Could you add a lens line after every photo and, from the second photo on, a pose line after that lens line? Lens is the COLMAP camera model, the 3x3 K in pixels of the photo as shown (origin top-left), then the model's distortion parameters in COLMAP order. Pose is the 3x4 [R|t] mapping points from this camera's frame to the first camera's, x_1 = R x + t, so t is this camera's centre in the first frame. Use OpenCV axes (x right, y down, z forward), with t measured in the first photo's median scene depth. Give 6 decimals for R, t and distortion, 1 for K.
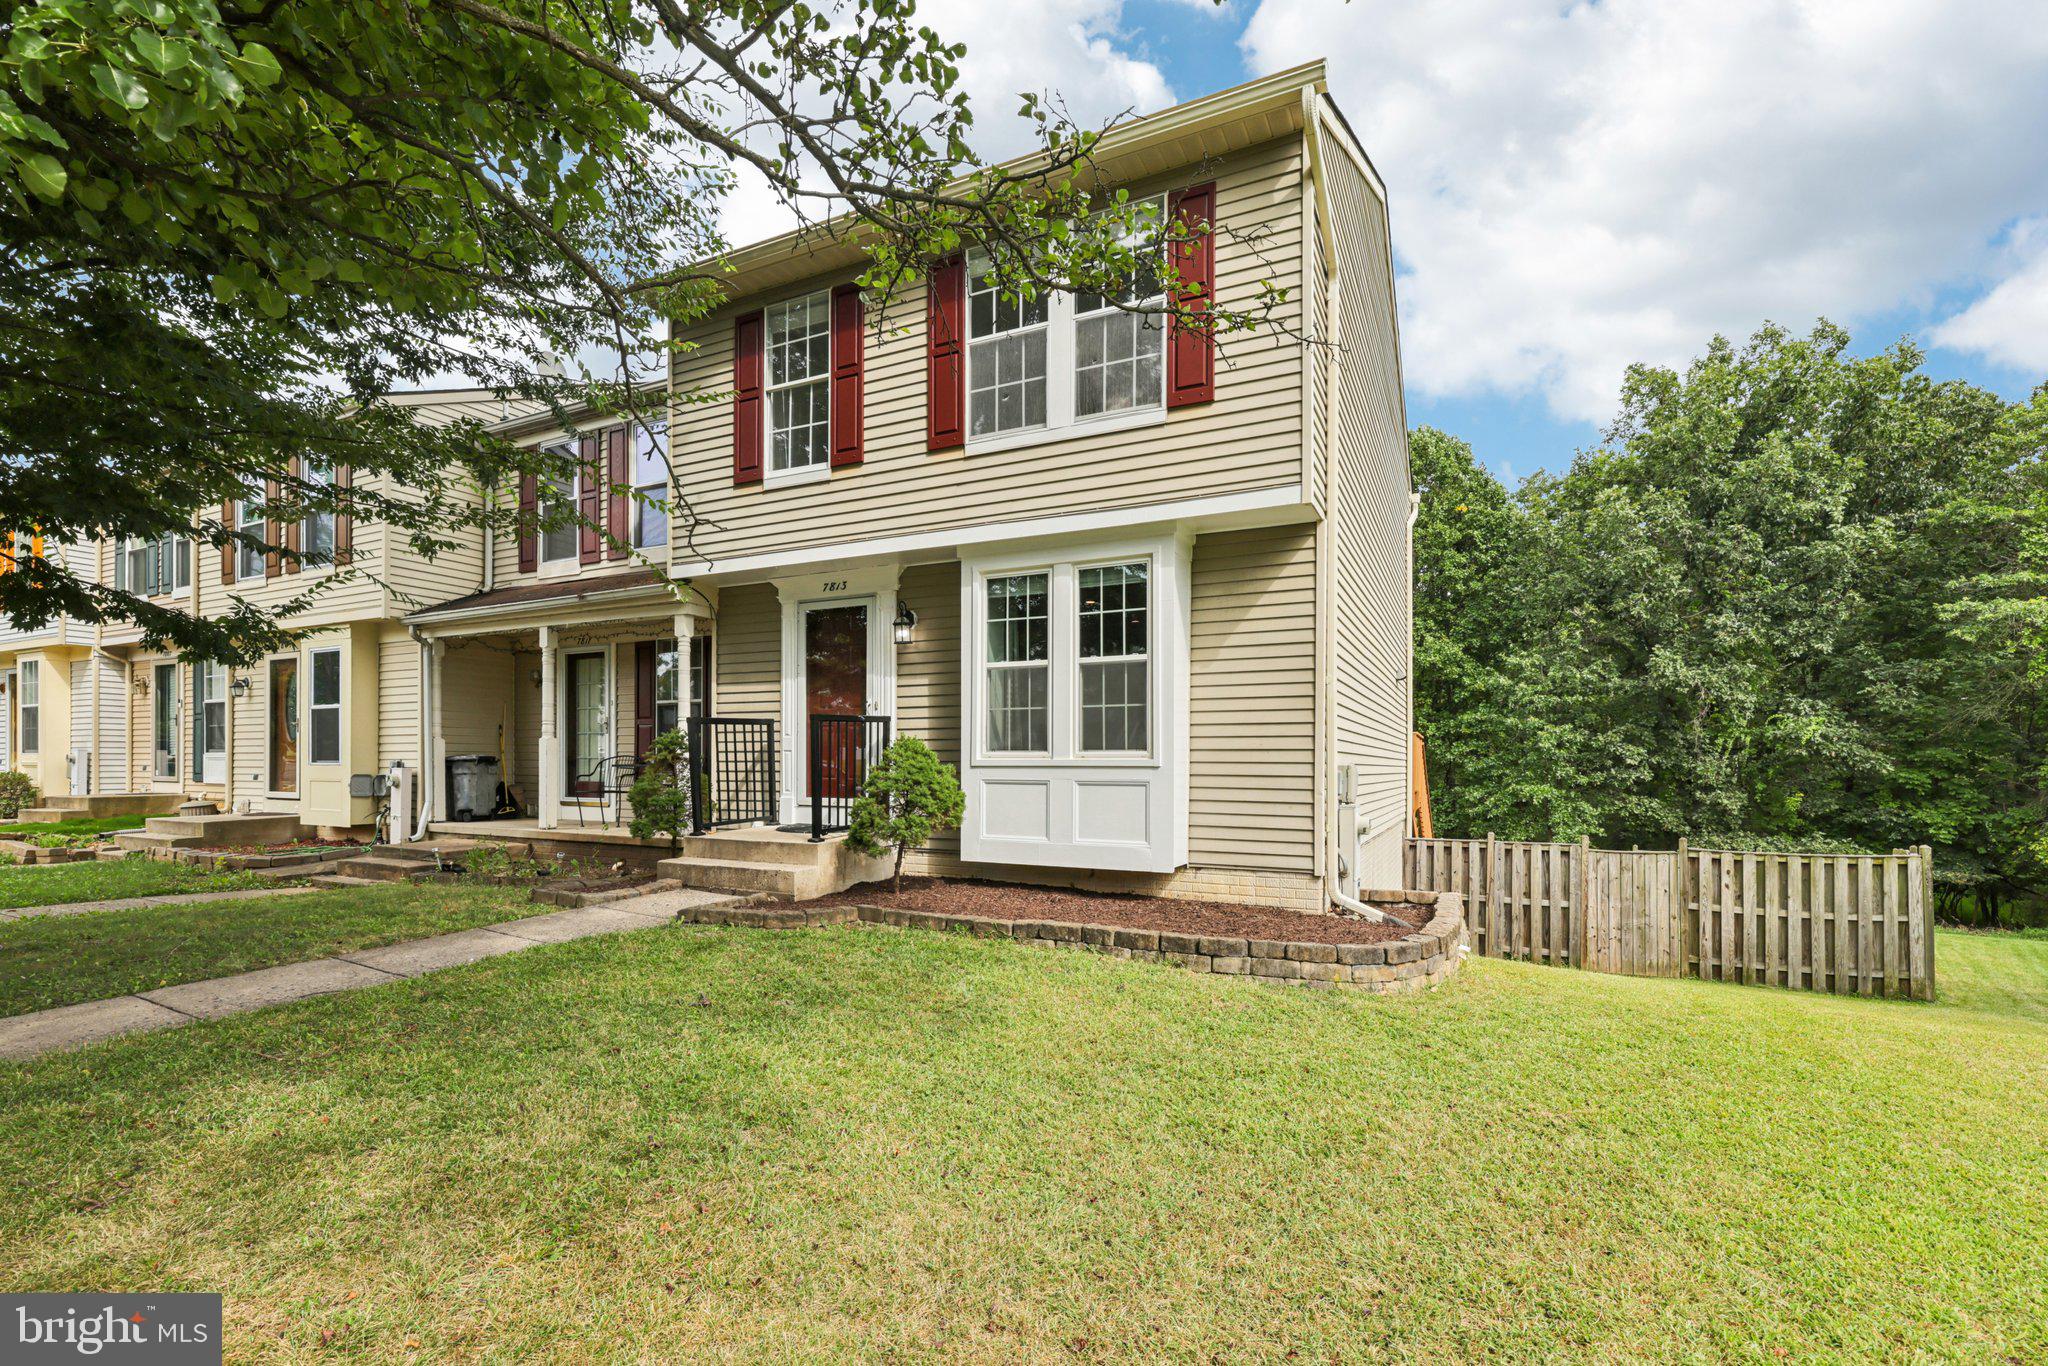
lens RADIAL K [[913.9, 0, 1045.4], [0, 913.9, 778.4], [0, 0, 1]] dist [0.000153, 0.000460]
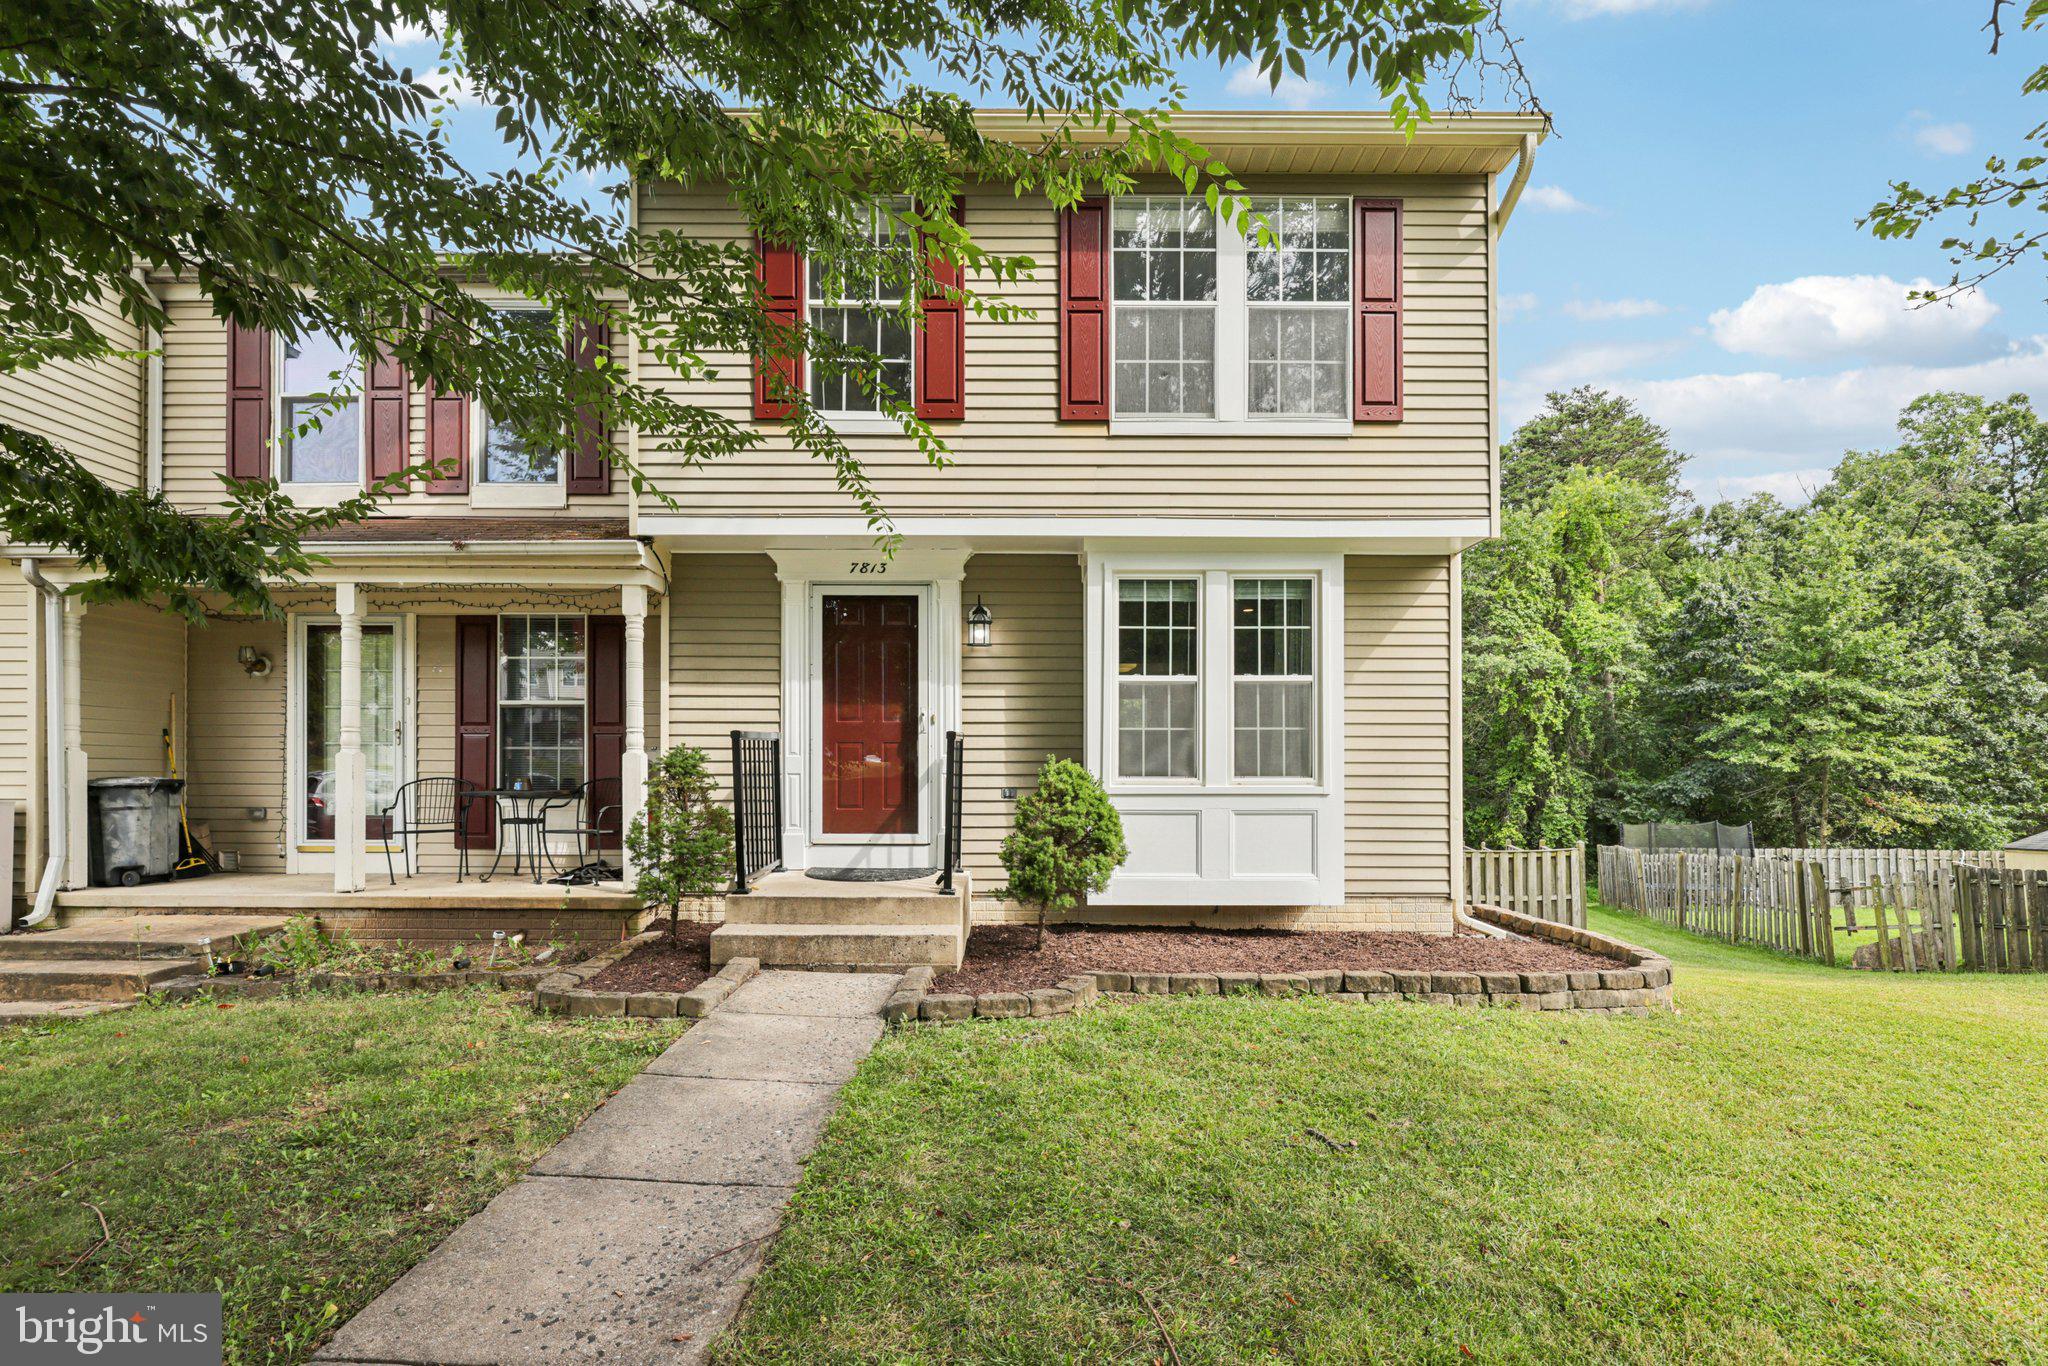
lens RADIAL K [[913.9, 0, 1045.4], [0, 913.9, 778.4], [0, 0, 1]] dist [0.000153, 0.000460]
pose [[0.895886, -0.004396, 0.444262, -0.520783], [0.007897, 0.999951, -0.006030, -0.024281], [-0.444214, 0.008910, 0.895877, 0.256833]]
